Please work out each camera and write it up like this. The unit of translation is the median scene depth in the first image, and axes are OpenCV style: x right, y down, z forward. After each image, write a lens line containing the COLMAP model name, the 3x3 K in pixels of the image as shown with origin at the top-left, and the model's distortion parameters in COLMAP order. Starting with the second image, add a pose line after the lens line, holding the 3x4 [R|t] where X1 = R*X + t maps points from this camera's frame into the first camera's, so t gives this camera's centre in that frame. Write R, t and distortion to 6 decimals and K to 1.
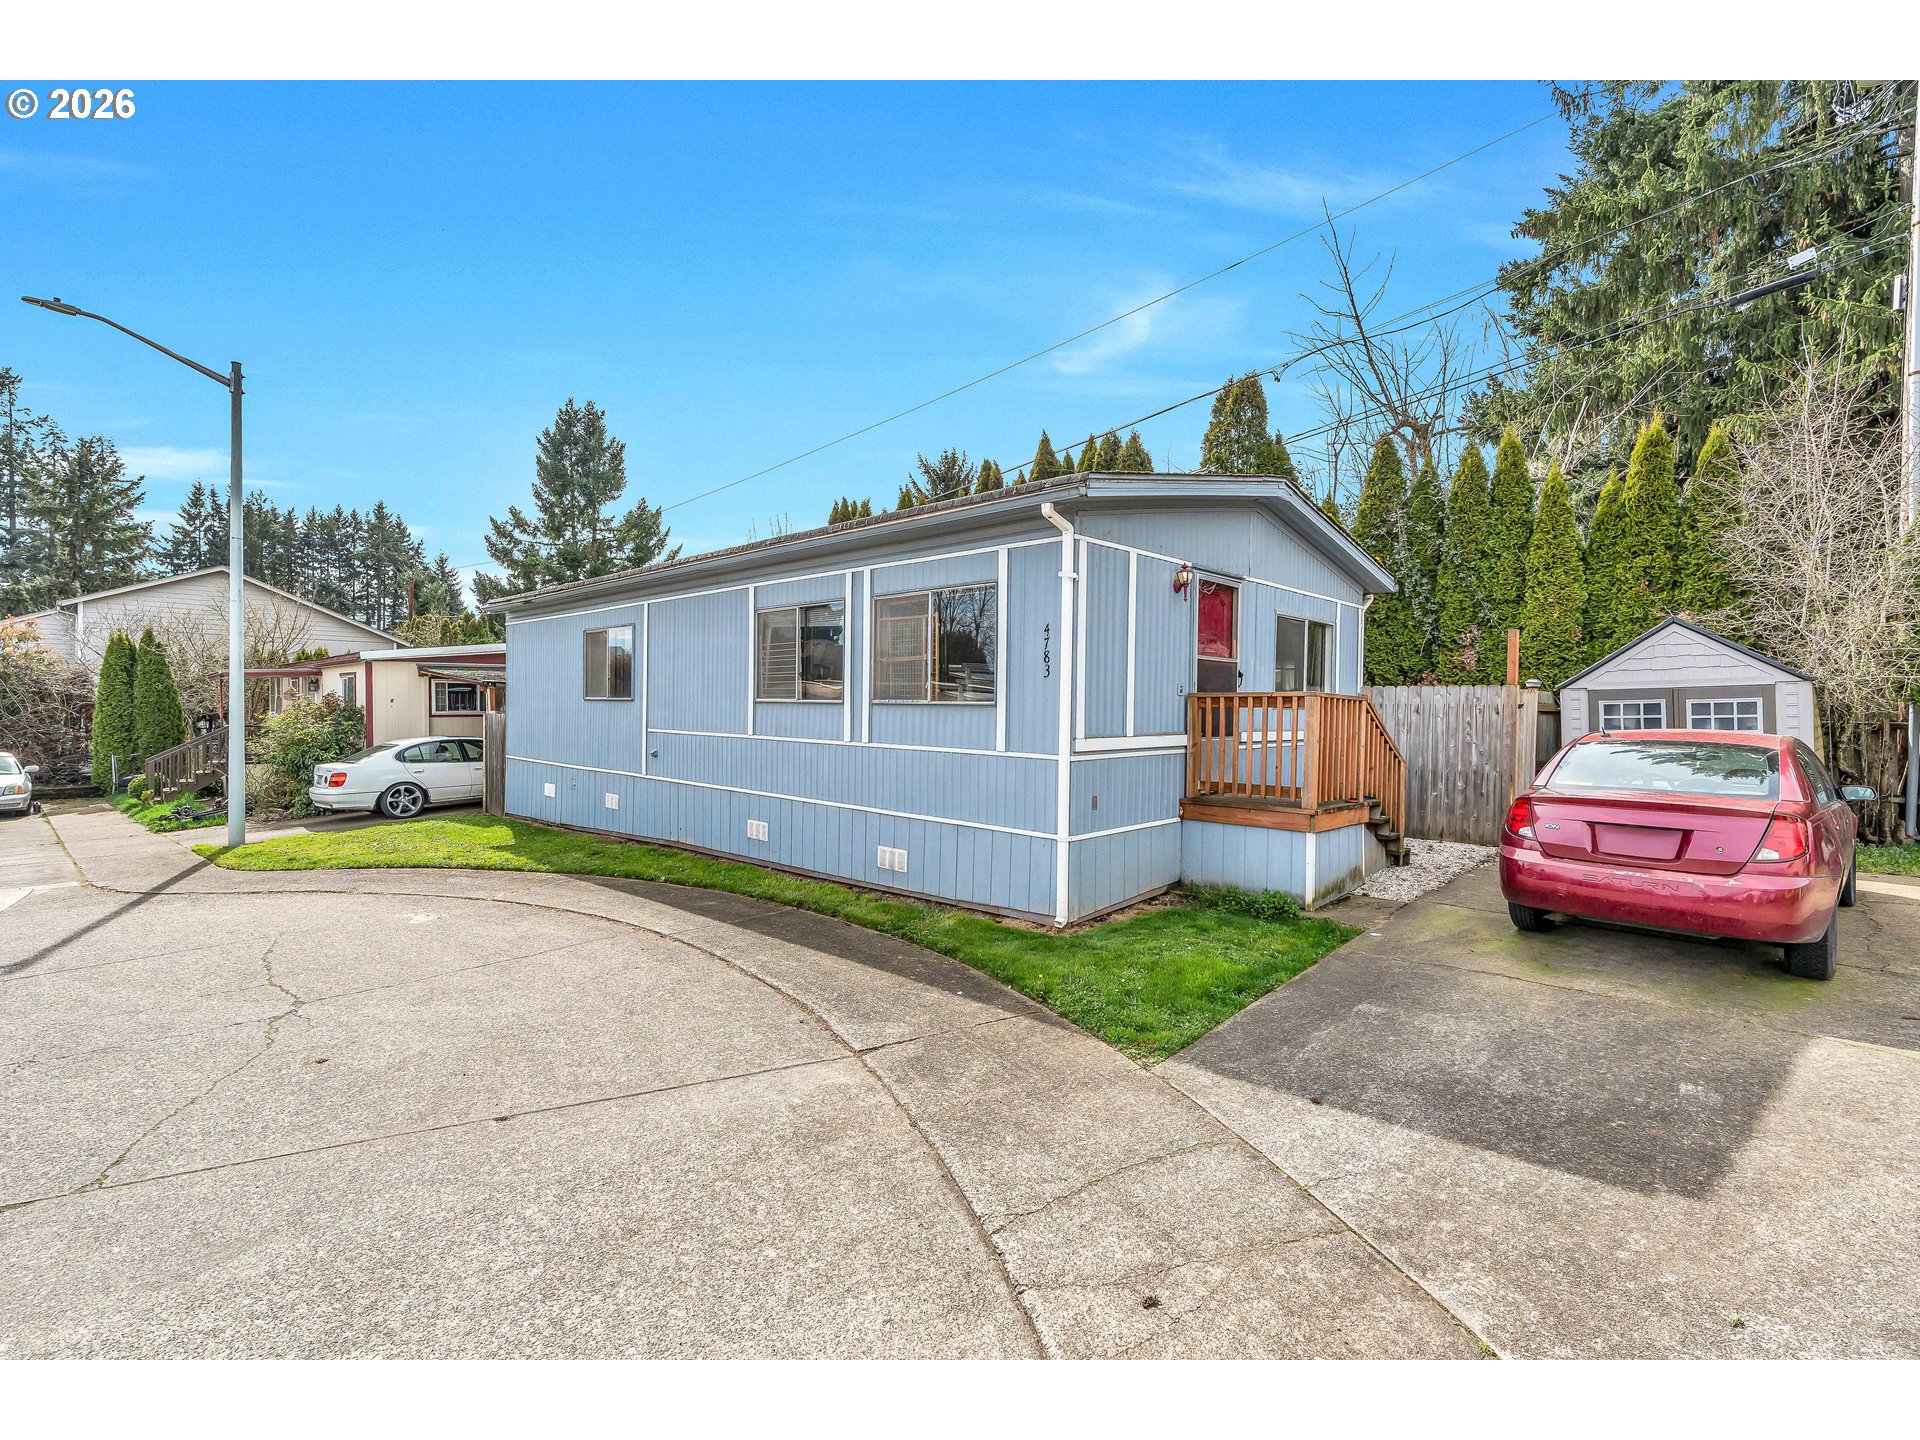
lens RADIAL K [[870.5, 0, 962.1], [0, 870.5, 724.6], [0, 0, 1]] dist [-0.010752, 0.001060]
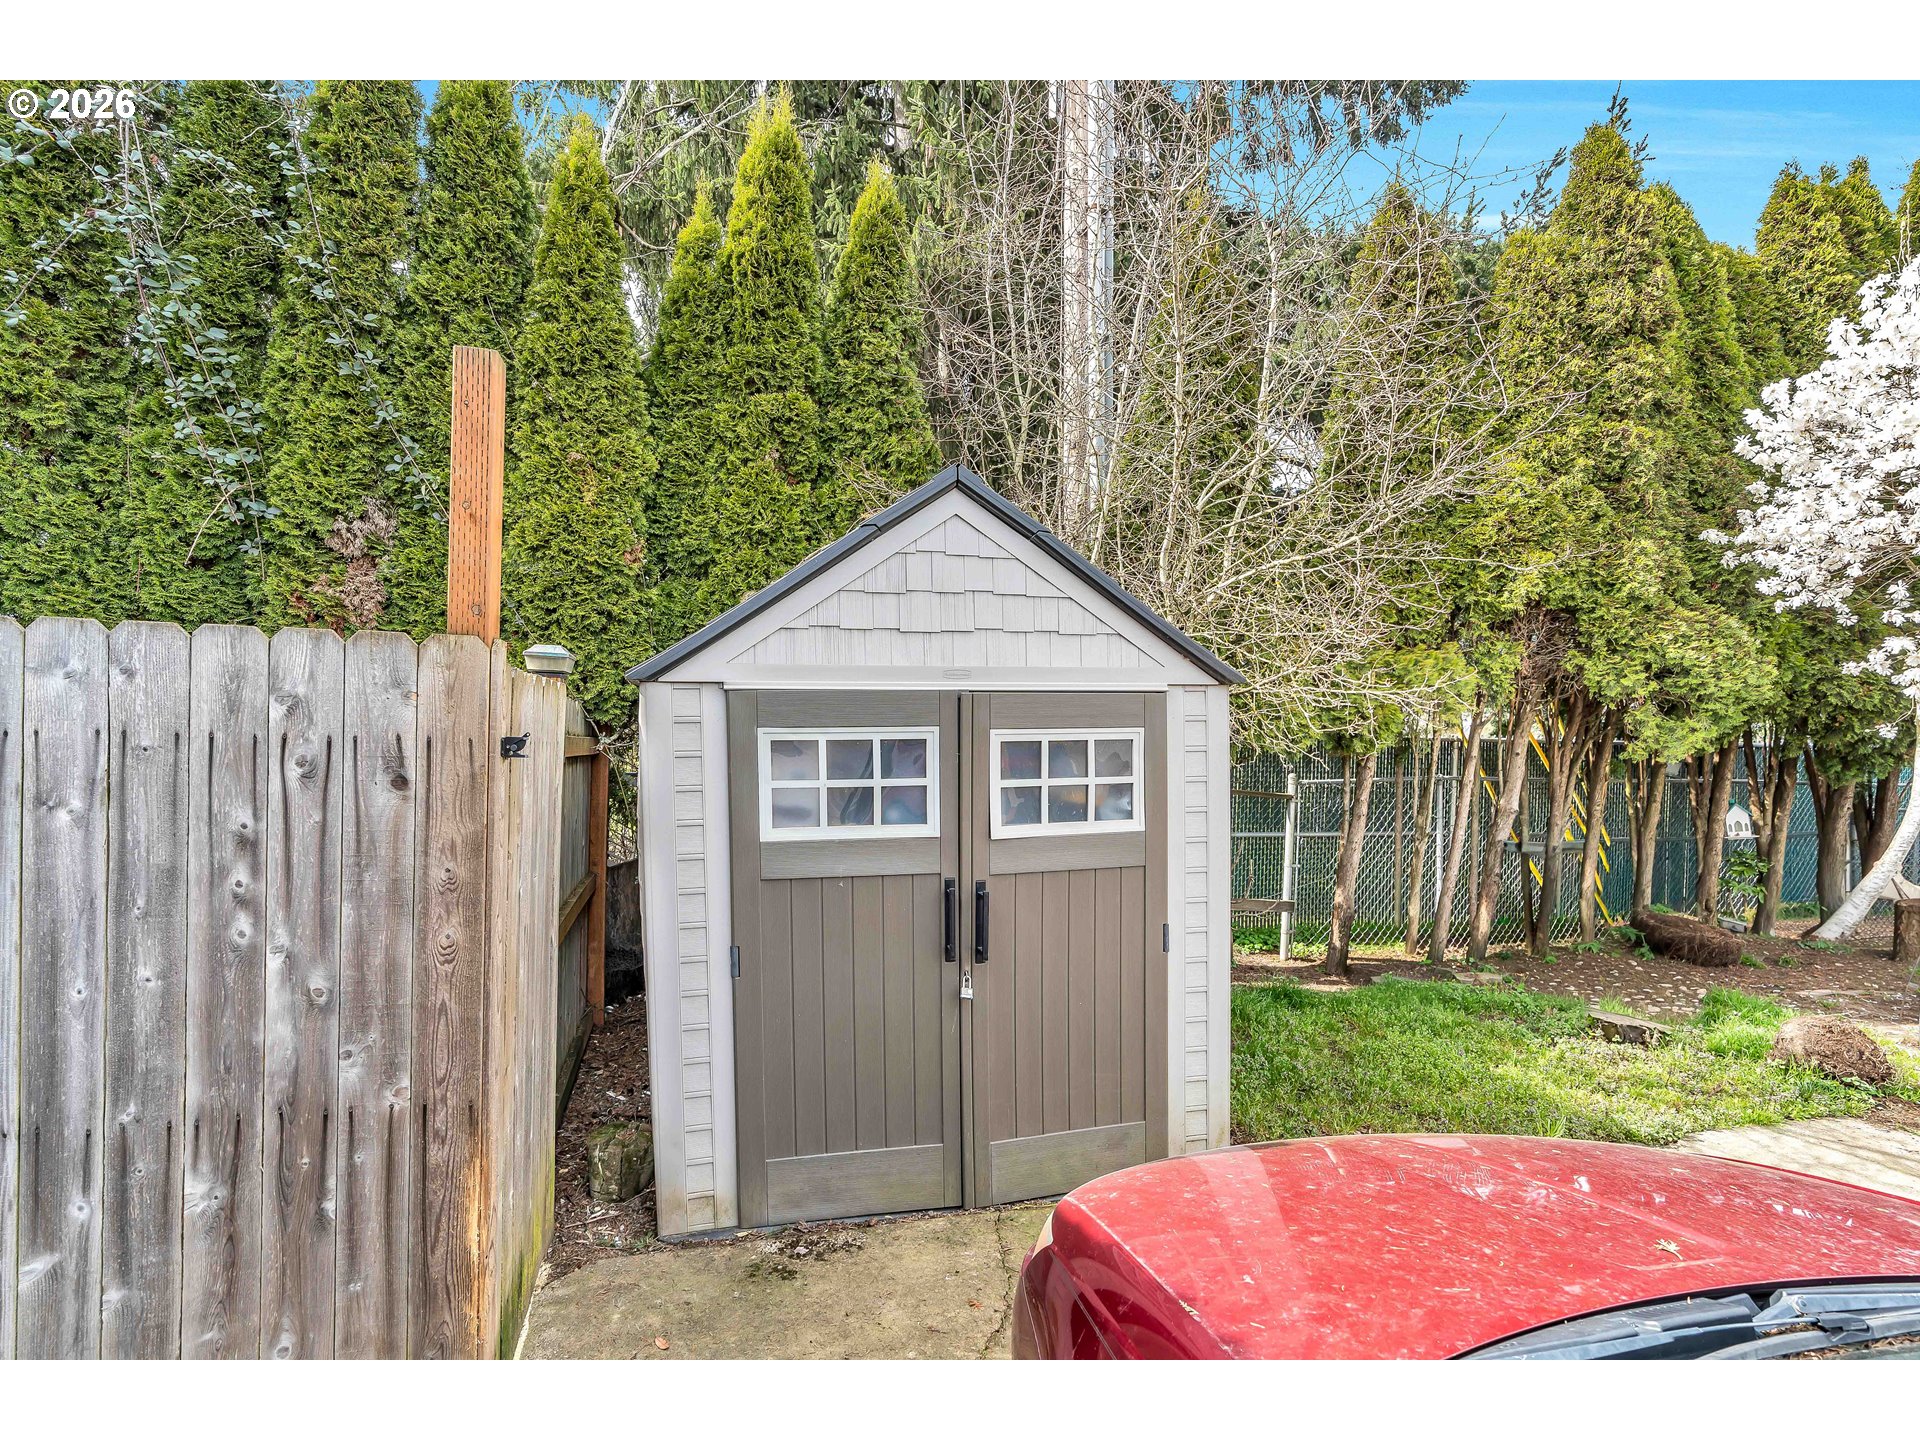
lens RADIAL K [[895.8, 0, 905.9], [0, 895.8, 756.3], [0, 0, 1]] dist [-0.007592, 0.000397]
pose [[0.536932, -0.006367, 0.843601, 0.493414], [0.001749, 0.999978, 0.006434, -0.019224], [-0.843623, -0.001979, 0.536932, 0.772869]]
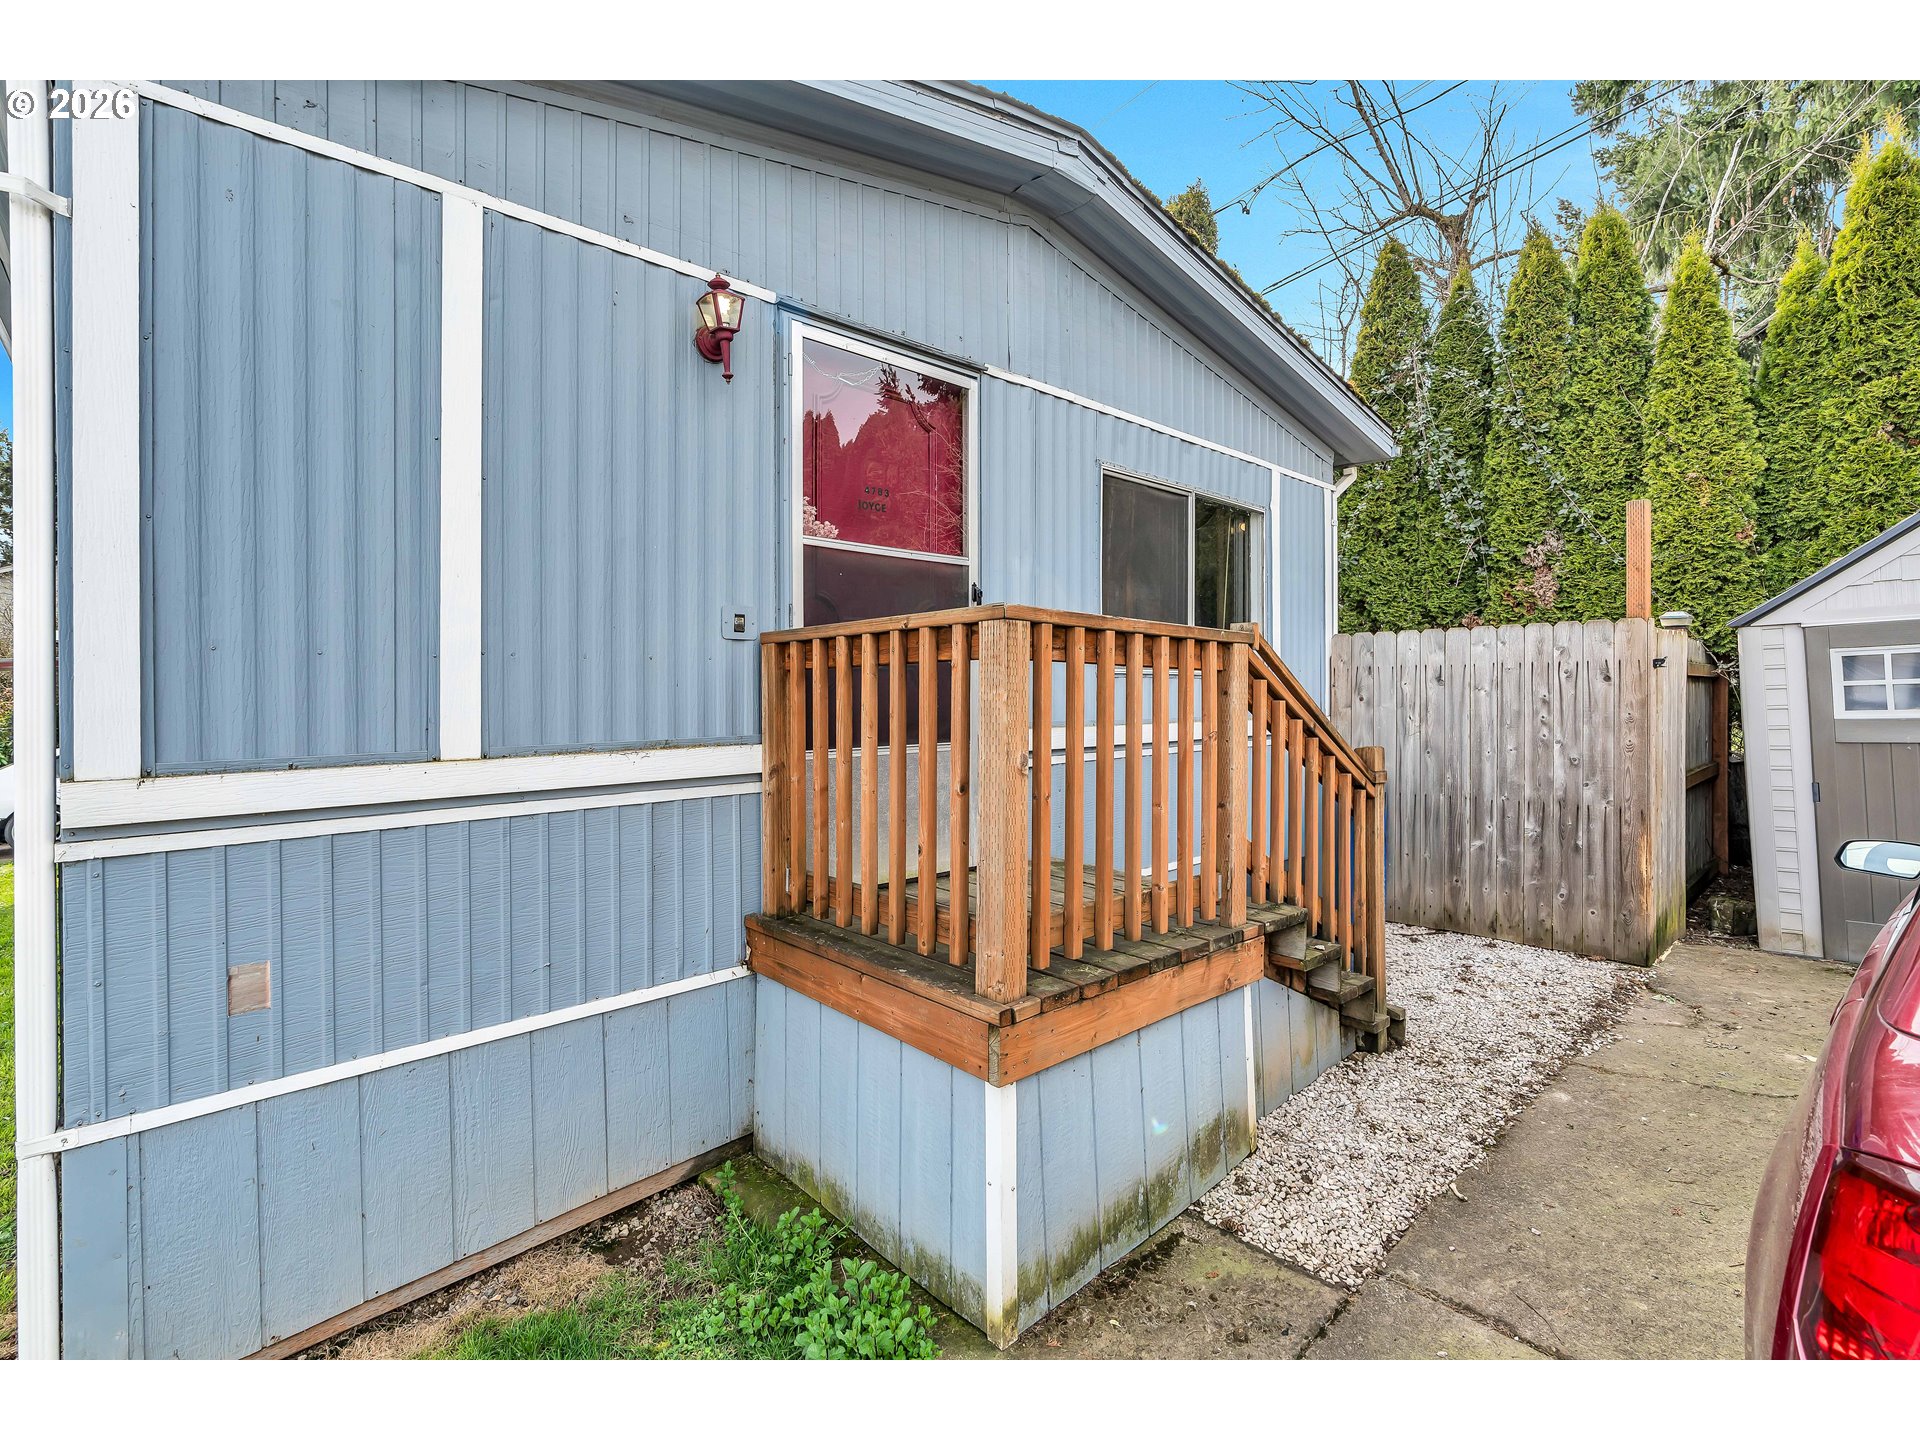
lens RADIAL K [[870.5, 0, 961.1], [0, 870.5, 695.0], [0, 0, 1]] dist [-0.010752, 0.001060]
pose [[0.997740, -0.016782, -0.065058, 0.284098], [0.015646, 0.999717, -0.017925, -0.001271], [0.065340, 0.016867, 0.997720, 0.485235]]
